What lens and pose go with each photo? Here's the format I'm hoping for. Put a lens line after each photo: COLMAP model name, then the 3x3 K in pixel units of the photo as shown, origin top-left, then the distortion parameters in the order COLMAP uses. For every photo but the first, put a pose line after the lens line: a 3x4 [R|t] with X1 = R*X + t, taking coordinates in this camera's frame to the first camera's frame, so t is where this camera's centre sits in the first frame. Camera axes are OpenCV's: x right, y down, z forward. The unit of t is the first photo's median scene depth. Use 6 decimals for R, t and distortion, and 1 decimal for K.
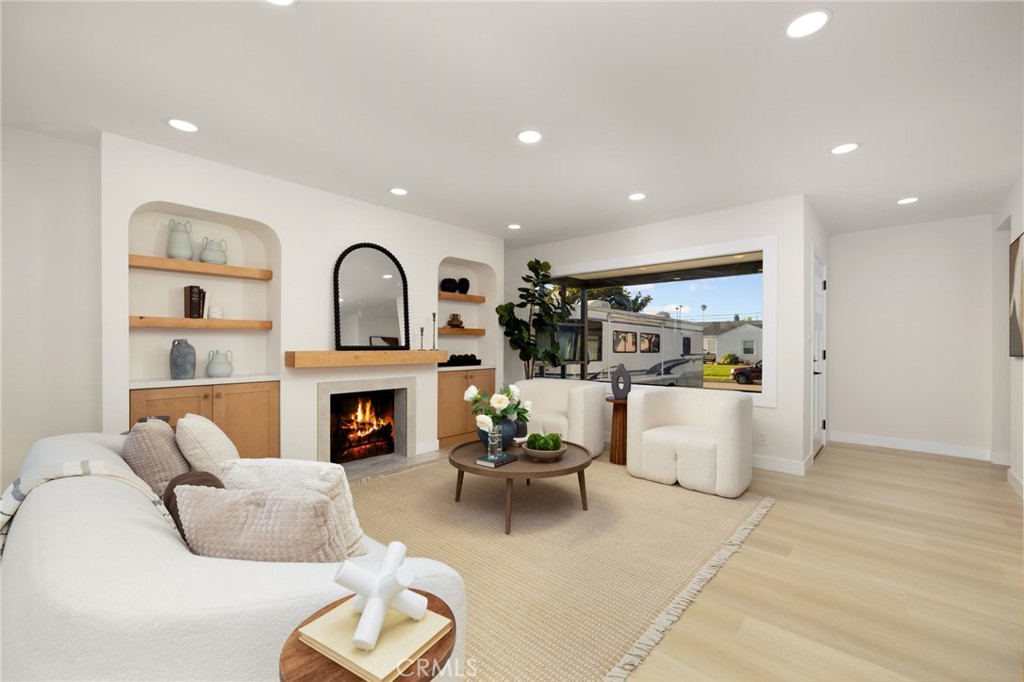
lens RADIAL K [[434.7, 0, 506.2], [0, 434.7, 341.2], [0, 0, 1]] dist [0.006794, -0.000417]
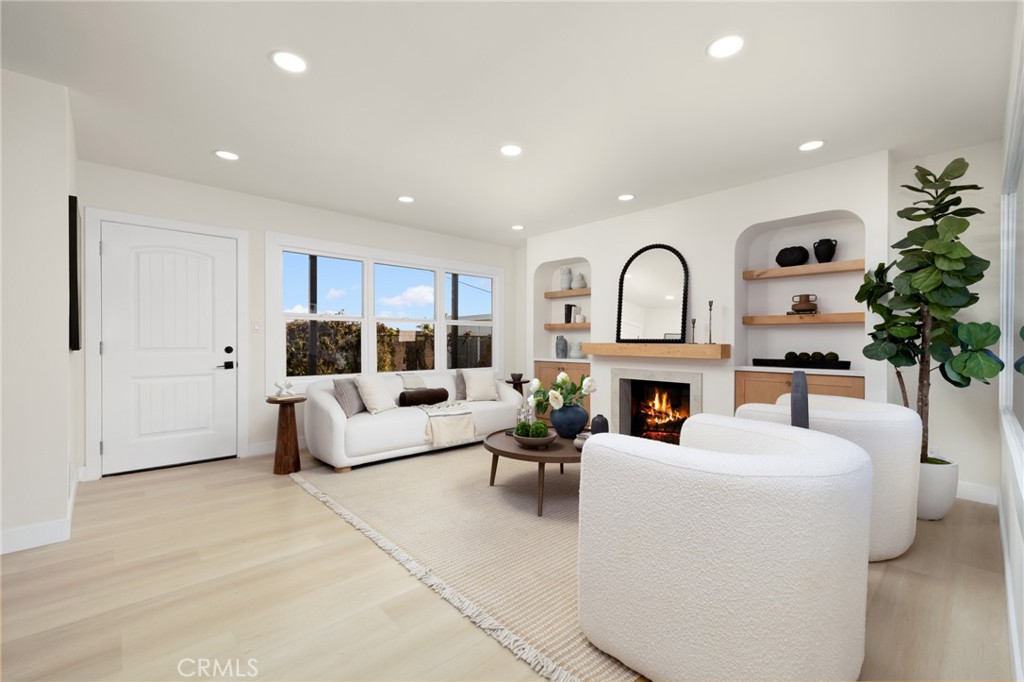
lens RADIAL K [[434.7, 0, 509.6], [0, 434.7, 341.1], [0, 0, 1]] dist [0.006794, -0.000417]
pose [[-0.075590, -0.006056, -0.997121, 0.759244], [0.000209, 0.999981, -0.006089, 0.020598], [0.997139, -0.000668, -0.075587, 0.696918]]
